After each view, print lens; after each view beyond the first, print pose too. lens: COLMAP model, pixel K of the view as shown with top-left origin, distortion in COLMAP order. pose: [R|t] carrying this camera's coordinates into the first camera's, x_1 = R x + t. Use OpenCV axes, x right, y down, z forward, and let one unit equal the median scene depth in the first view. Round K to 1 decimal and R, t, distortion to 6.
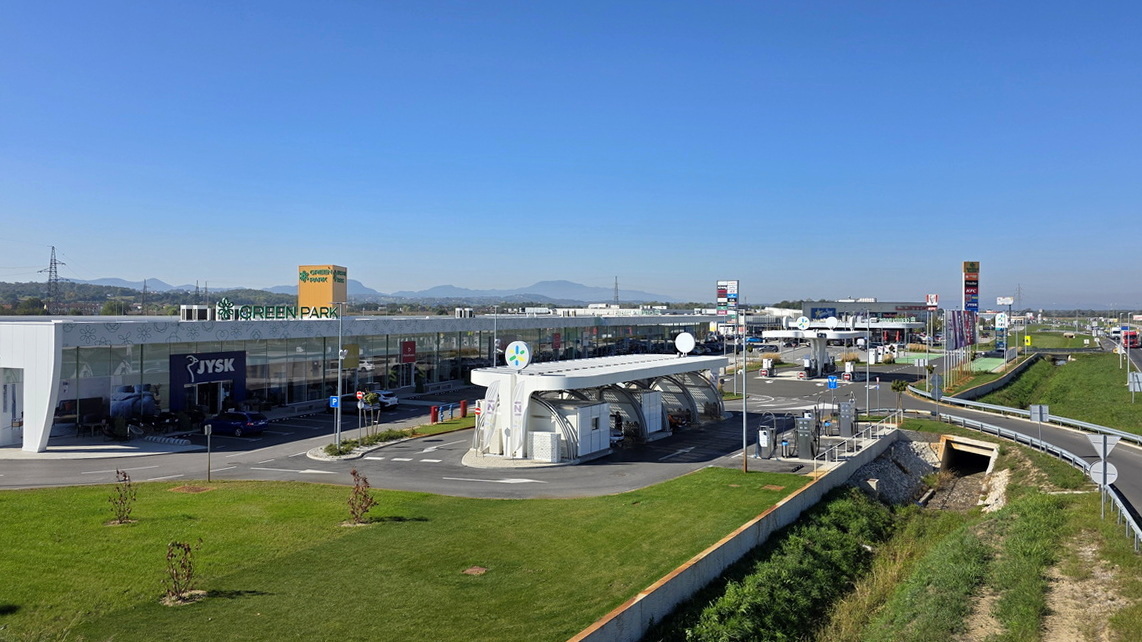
lens RADIAL K [[788.3, 0, 573.8], [0, 788.3, 306.7], [0, 0, 1]] dist [0.078466, -0.071312]
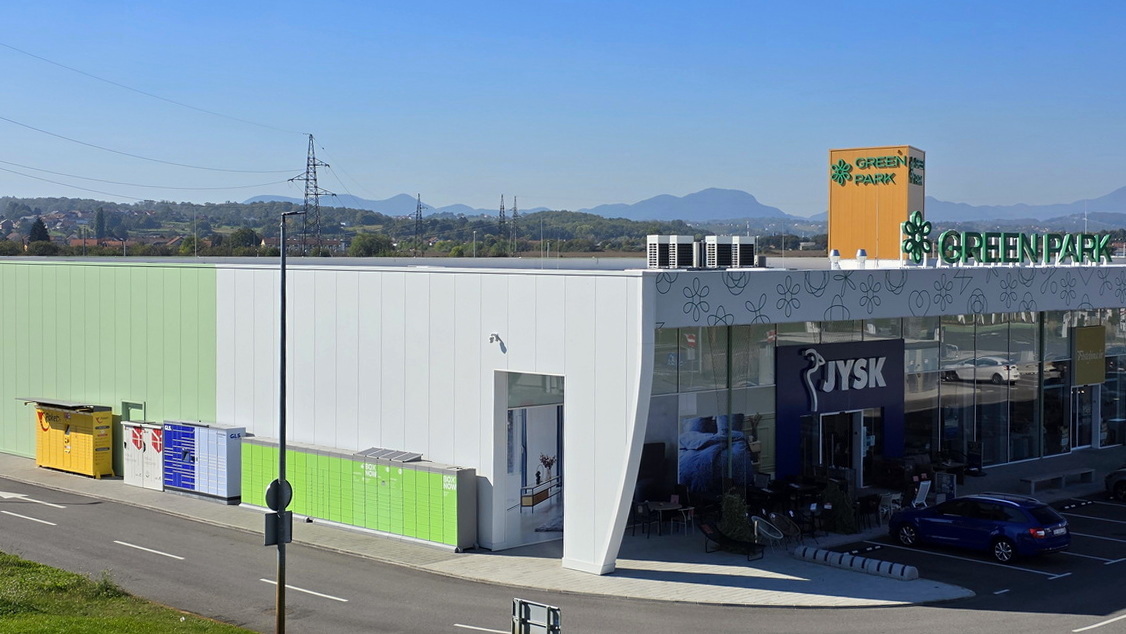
lens RADIAL K [[1559.6, 0, 559.6], [0, 1559.6, 293.4], [0, 0, 1]] dist [0.215139, -0.724179]
pose [[0.928972, 0.008675, -0.370048, -0.281757], [0.003510, 0.999474, 0.032242, 0.003723], [0.370133, -0.031251, 0.928453, 0.166291]]
